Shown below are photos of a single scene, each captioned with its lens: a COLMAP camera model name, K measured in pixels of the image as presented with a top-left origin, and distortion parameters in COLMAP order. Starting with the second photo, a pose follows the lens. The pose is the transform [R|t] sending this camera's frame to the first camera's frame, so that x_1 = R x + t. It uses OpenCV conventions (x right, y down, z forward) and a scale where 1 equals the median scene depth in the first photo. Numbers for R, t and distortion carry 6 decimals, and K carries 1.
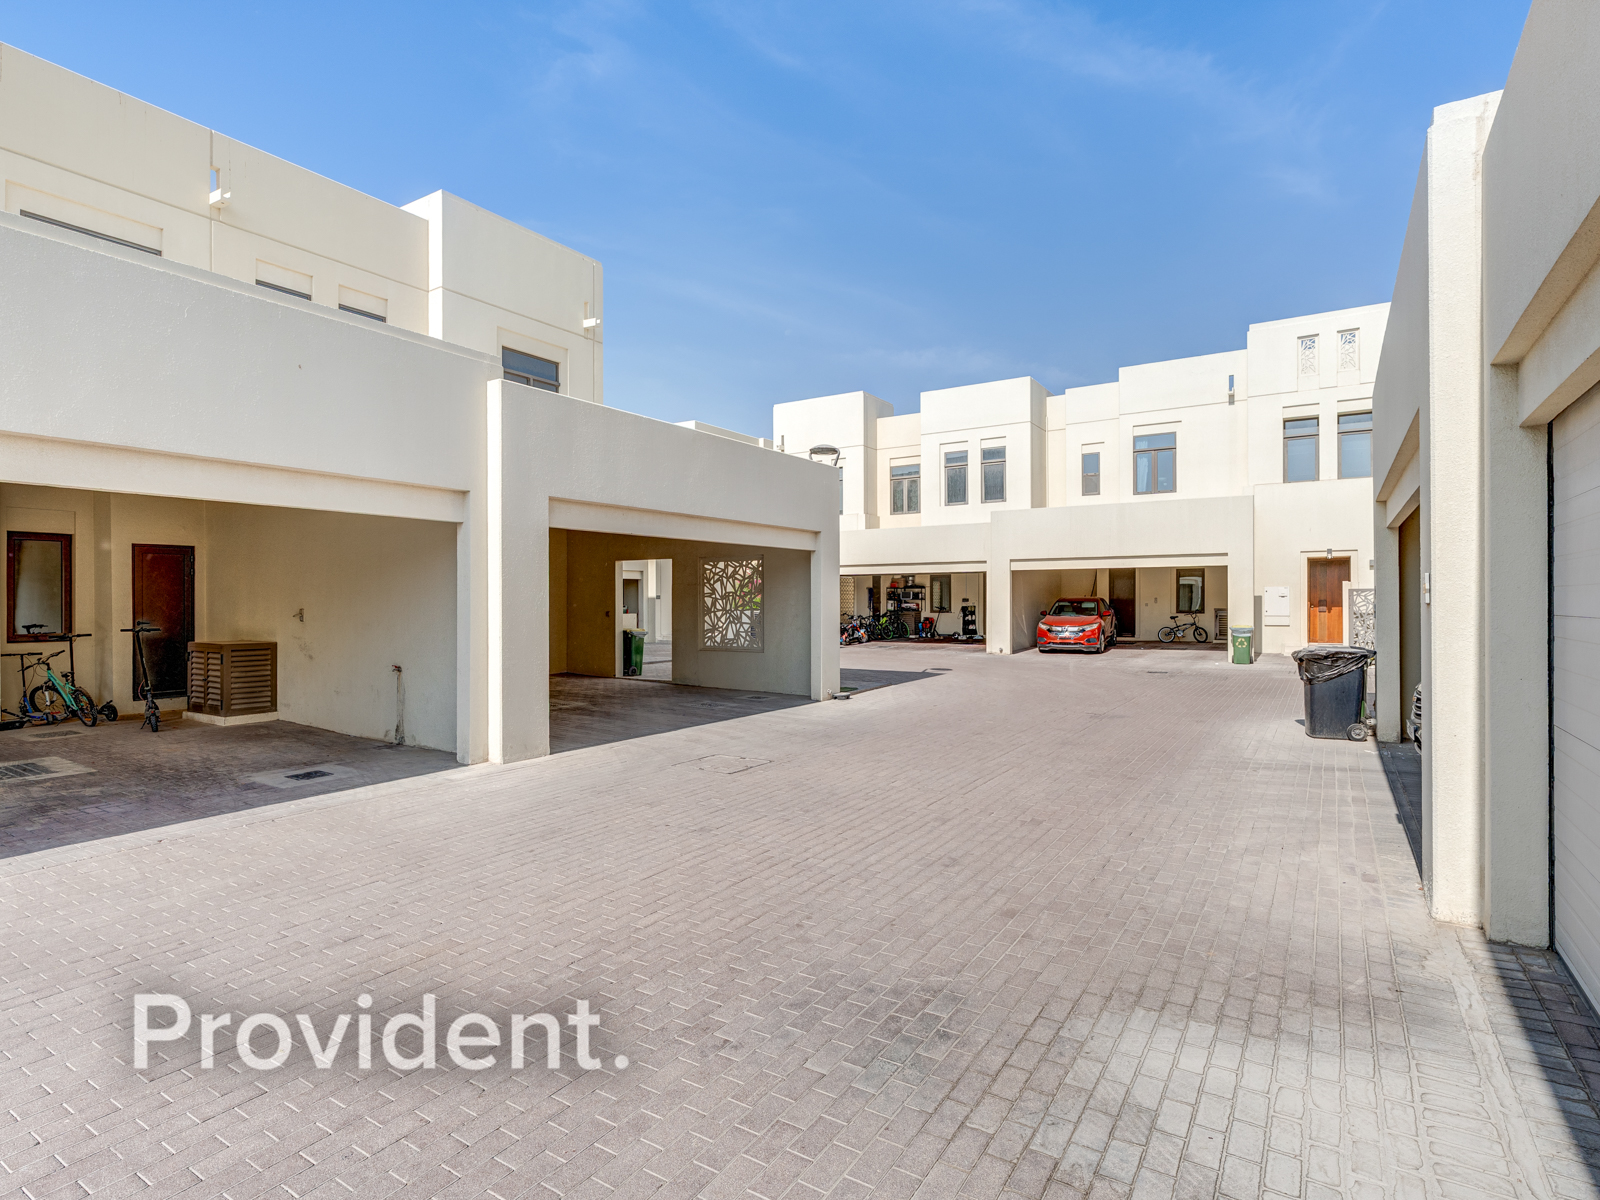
lens RADIAL K [[817.7, 0, 800.0], [0, 817.7, 600.0], [0, 0, 1]] dist [-0.000397, 0.000103]
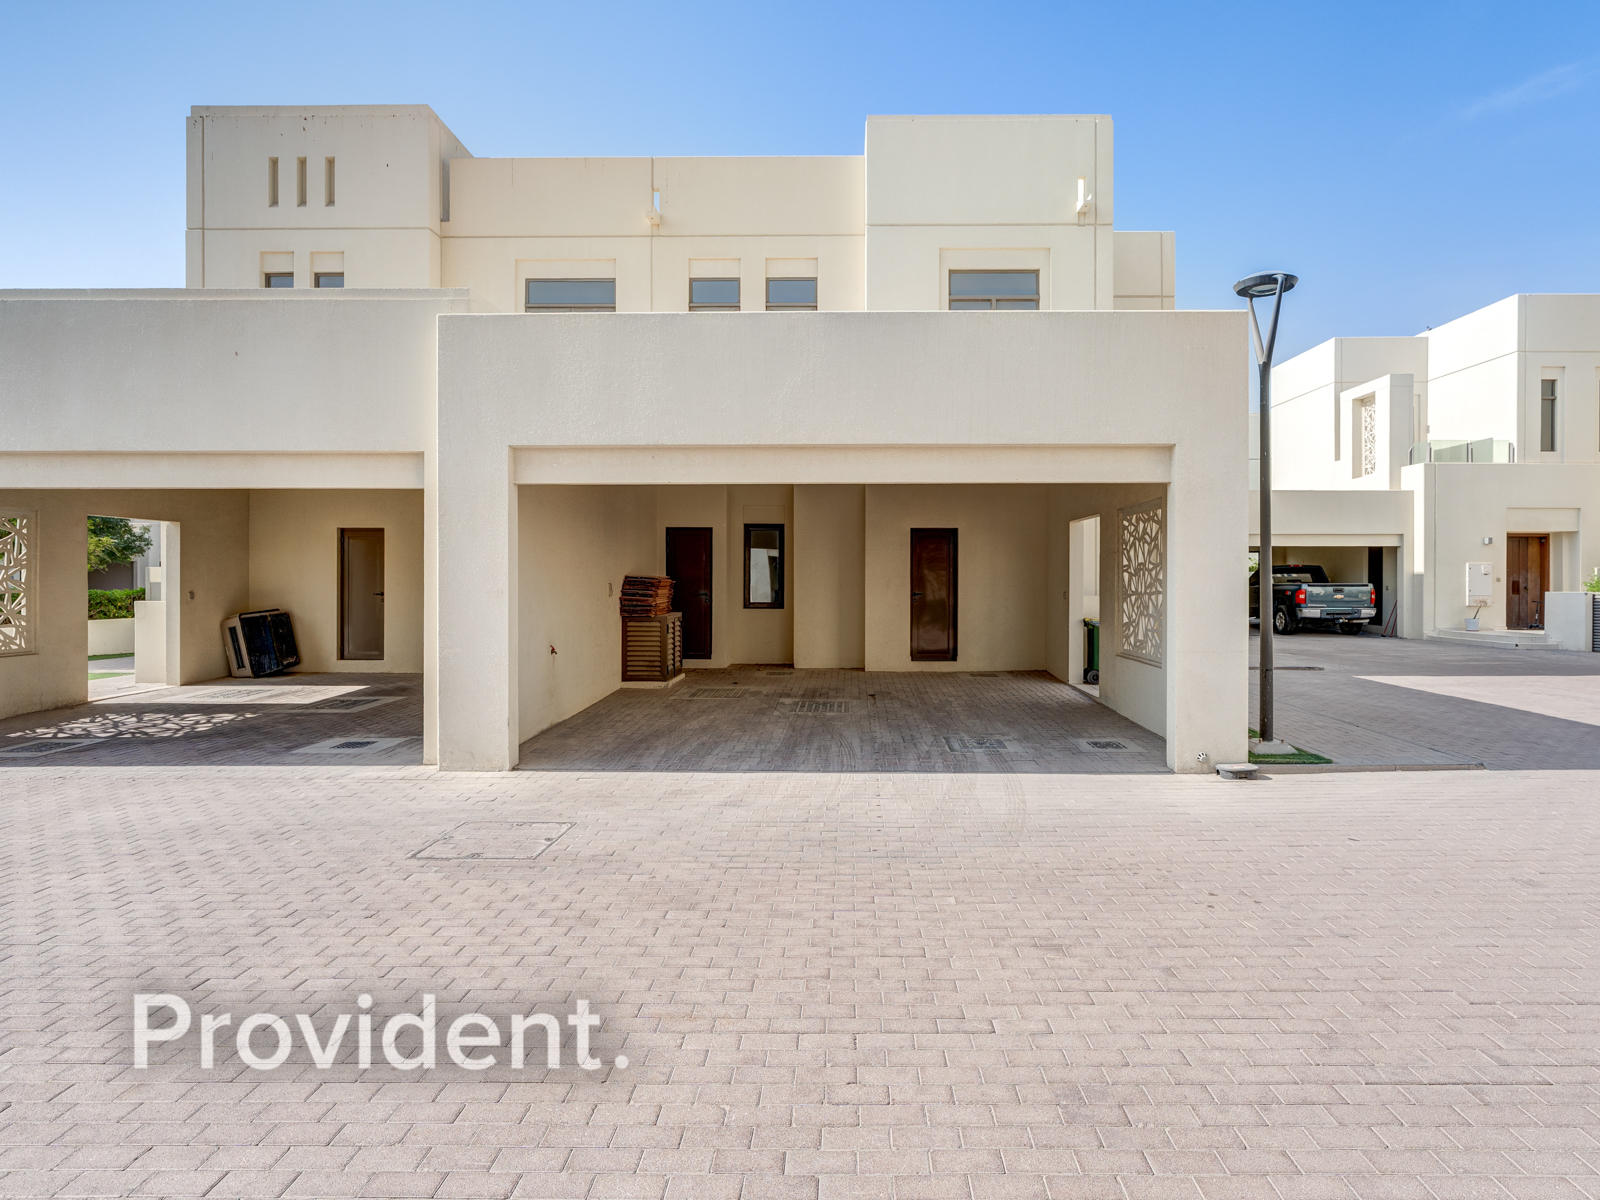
lens RADIAL K [[851.9, 0, 807.2], [0, 851.9, 575.0], [0, 0, 1]] dist [-0.001331, -0.000046]
pose [[0.545422, 0.000649, -0.838161, 0.271979], [-0.001387, 0.999999, -0.000128, -0.000838], [0.838160, 0.001232, 0.545423, 0.394928]]
